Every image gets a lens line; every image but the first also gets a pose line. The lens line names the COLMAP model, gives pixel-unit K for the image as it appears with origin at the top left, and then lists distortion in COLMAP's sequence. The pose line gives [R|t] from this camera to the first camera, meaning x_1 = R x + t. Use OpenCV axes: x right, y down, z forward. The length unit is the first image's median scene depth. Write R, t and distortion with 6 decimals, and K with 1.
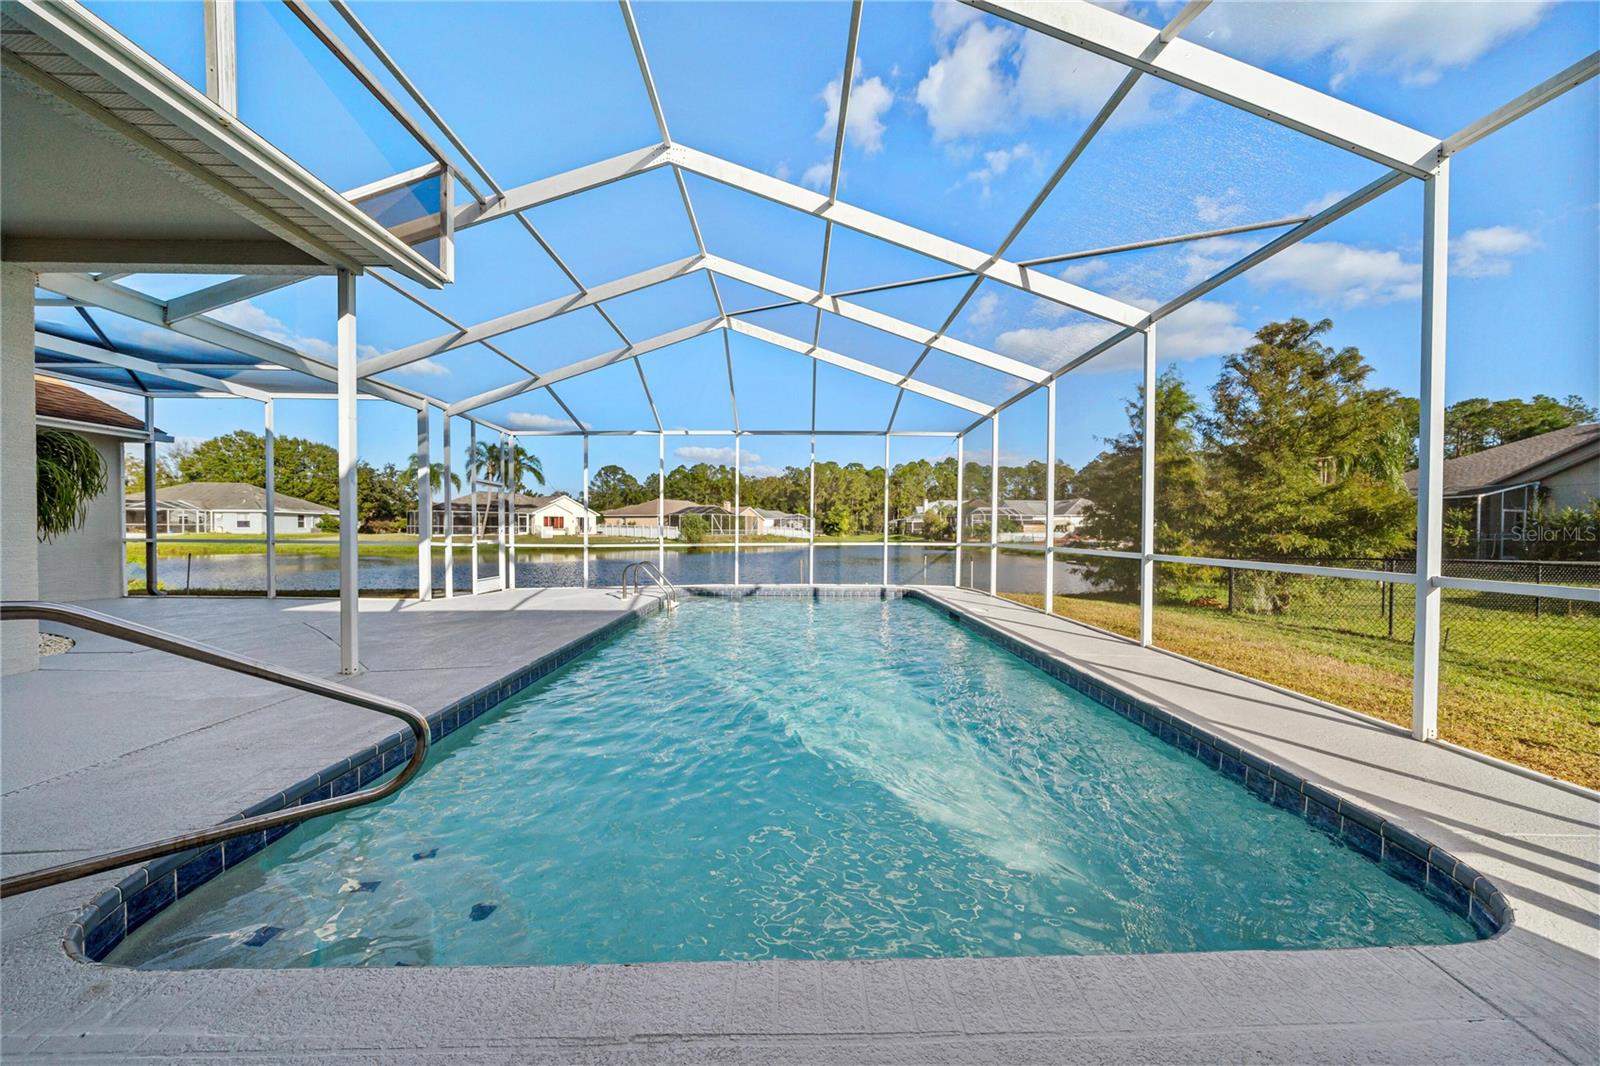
lens RADIAL K [[547.6, 0, 781.4], [0, 547.6, 538.6], [0, 0, 1]] dist [-0.006999, -0.000135]
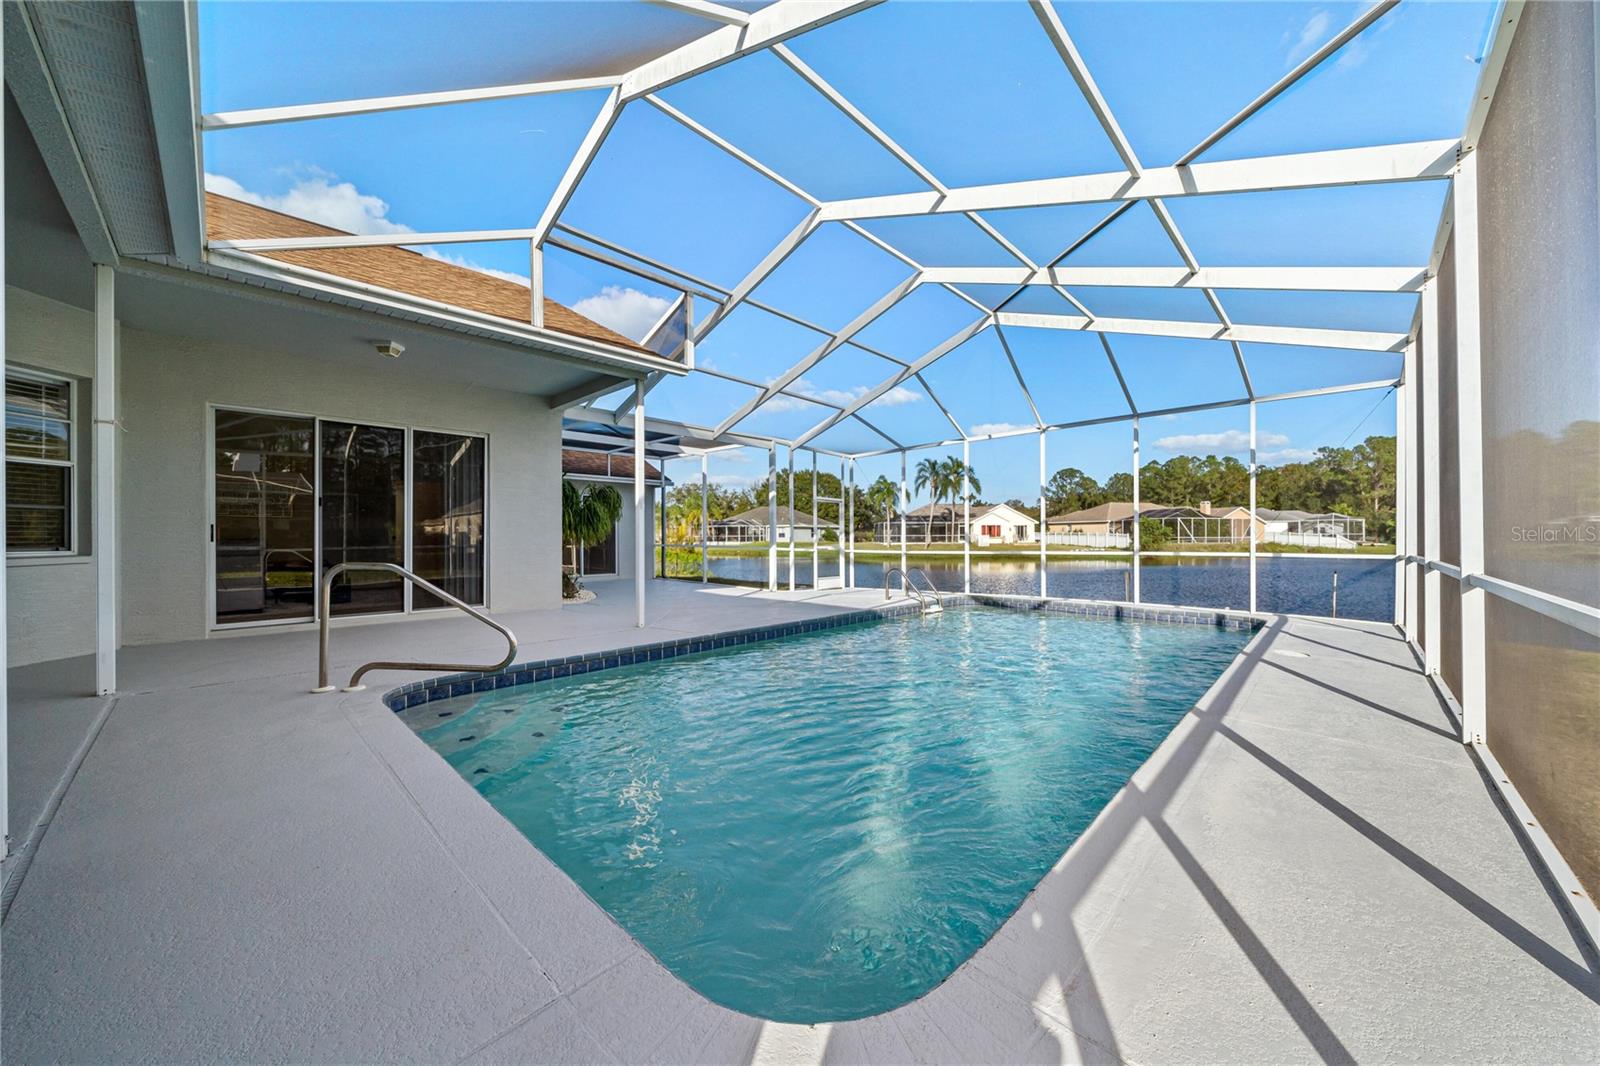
lens RADIAL K [[547.6, 0, 775.9], [0, 547.6, 536.0], [0, 0, 1]] dist [-0.006999, -0.000135]
pose [[0.705078, -0.007867, -0.709086, 0.265424], [-0.006399, 0.999827, -0.017455, 0.001884], [0.709101, 0.016845, 0.704906, 0.058076]]
